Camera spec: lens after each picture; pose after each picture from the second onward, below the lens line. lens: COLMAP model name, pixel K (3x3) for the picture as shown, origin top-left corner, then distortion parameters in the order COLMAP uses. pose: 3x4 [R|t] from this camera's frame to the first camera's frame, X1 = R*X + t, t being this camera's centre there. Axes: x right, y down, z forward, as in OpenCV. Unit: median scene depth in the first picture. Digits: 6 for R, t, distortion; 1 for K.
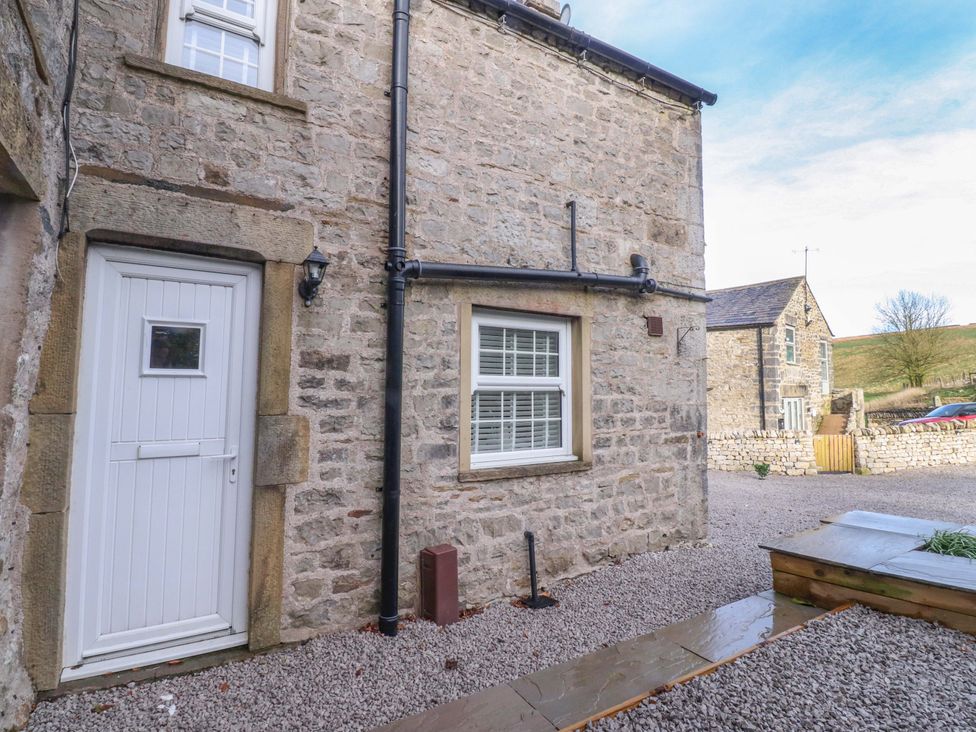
lens RADIAL K [[505.0, 0, 484.3], [0, 505.0, 345.7], [0, 0, 1]] dist [0.001850, -0.015031]
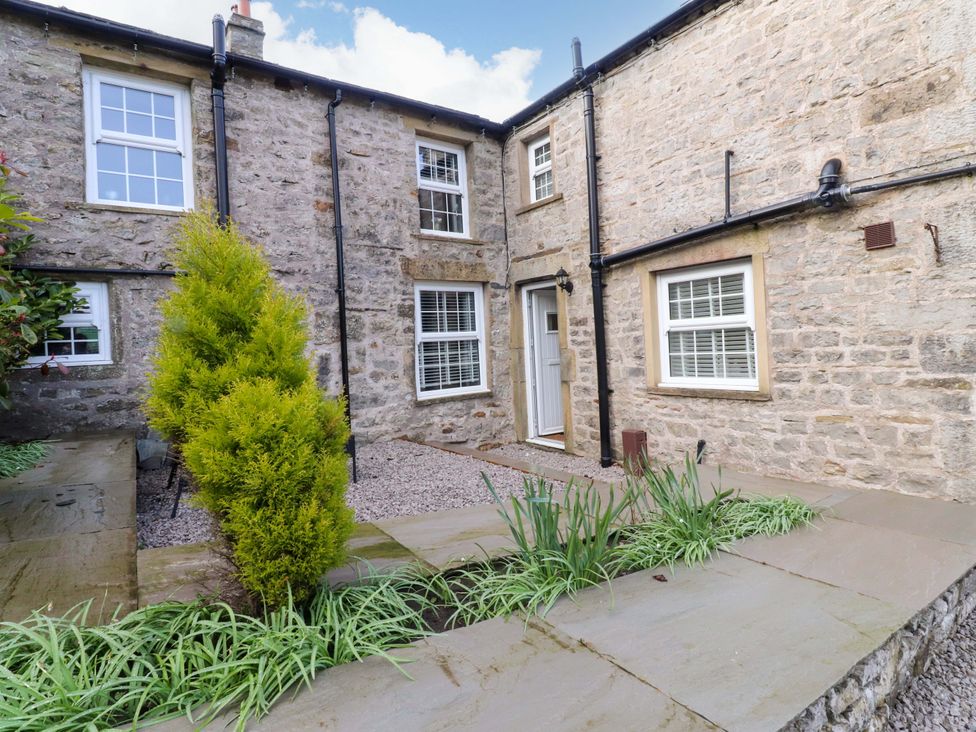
lens RADIAL K [[505.0, 0, 484.3], [0, 505.0, 345.7], [0, 0, 1]] dist [0.001850, -0.015031]
pose [[0.070859, -0.009888, -0.997437, 1.258450], [0.129834, 0.991536, -0.000606, 0.059605], [0.989001, -0.129458, 0.071543, 0.379444]]
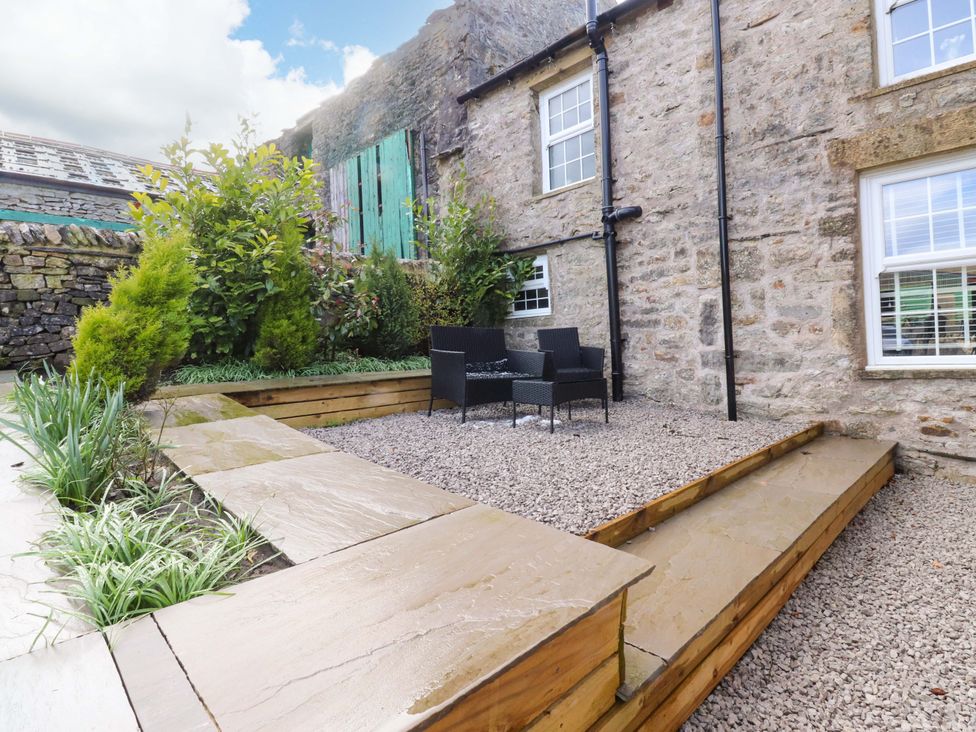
lens RADIAL K [[505.0, 0, 484.3], [0, 505.0, 345.7], [0, 0, 1]] dist [0.001850, -0.015031]
pose [[-0.975046, 0.030568, -0.219890, 0.582035], [0.050045, 0.995246, -0.083558, 0.200374], [0.216290, -0.092477, -0.971940, 1.048204]]
